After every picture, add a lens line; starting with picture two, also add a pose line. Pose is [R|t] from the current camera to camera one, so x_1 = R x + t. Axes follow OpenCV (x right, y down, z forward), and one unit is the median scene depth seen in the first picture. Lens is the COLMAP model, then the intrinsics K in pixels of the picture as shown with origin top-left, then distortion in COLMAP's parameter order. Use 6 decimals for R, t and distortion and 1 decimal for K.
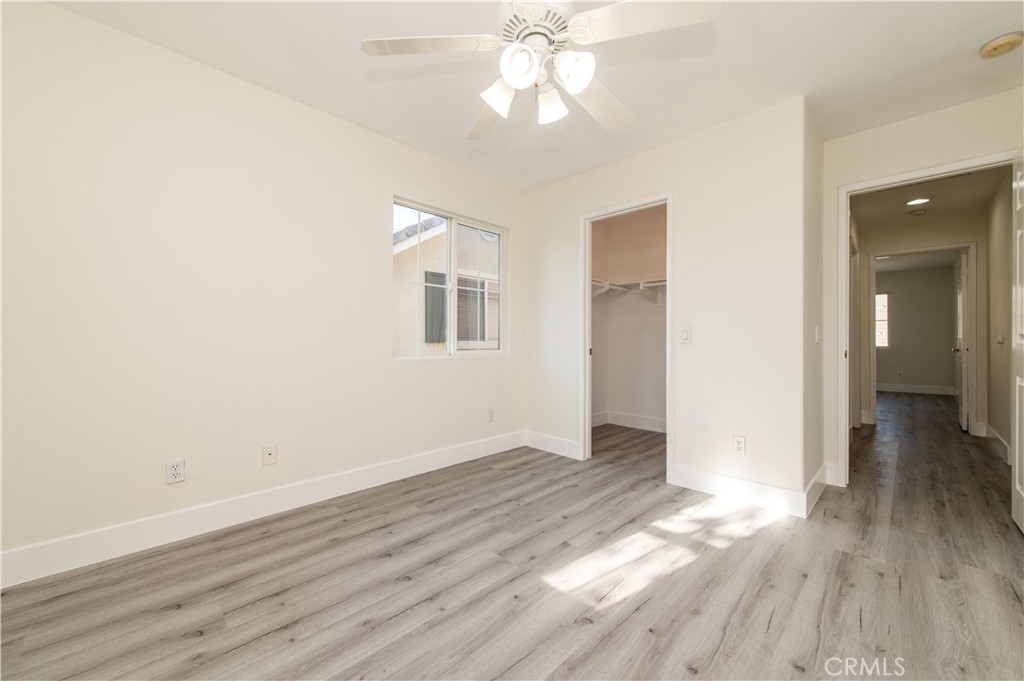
lens RADIAL K [[404.4, 0, 511.0], [0, 404.4, 337.9], [0, 0, 1]] dist [0.021631, -0.007252]
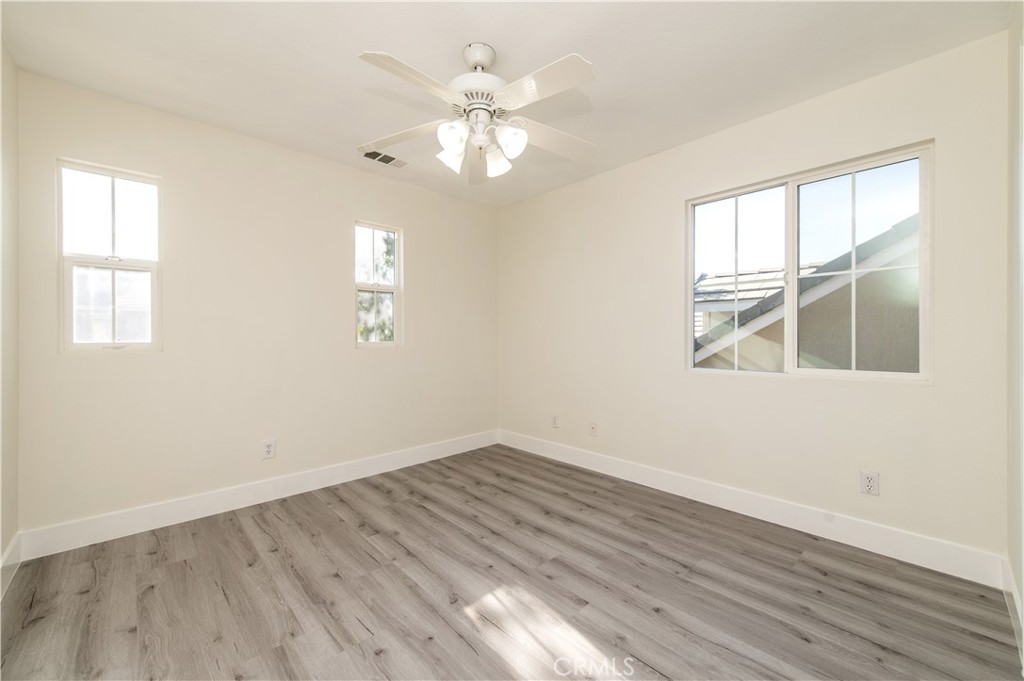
lens RADIAL K [[404.4, 0, 511.0], [0, 404.4, 337.9], [0, 0, 1]] dist [0.021631, -0.007252]
pose [[-0.049509, -0.002605, -0.998770, 0.926426], [0.011832, 0.999925, -0.003194, -0.036978], [0.998704, -0.011976, -0.049474, 0.845877]]
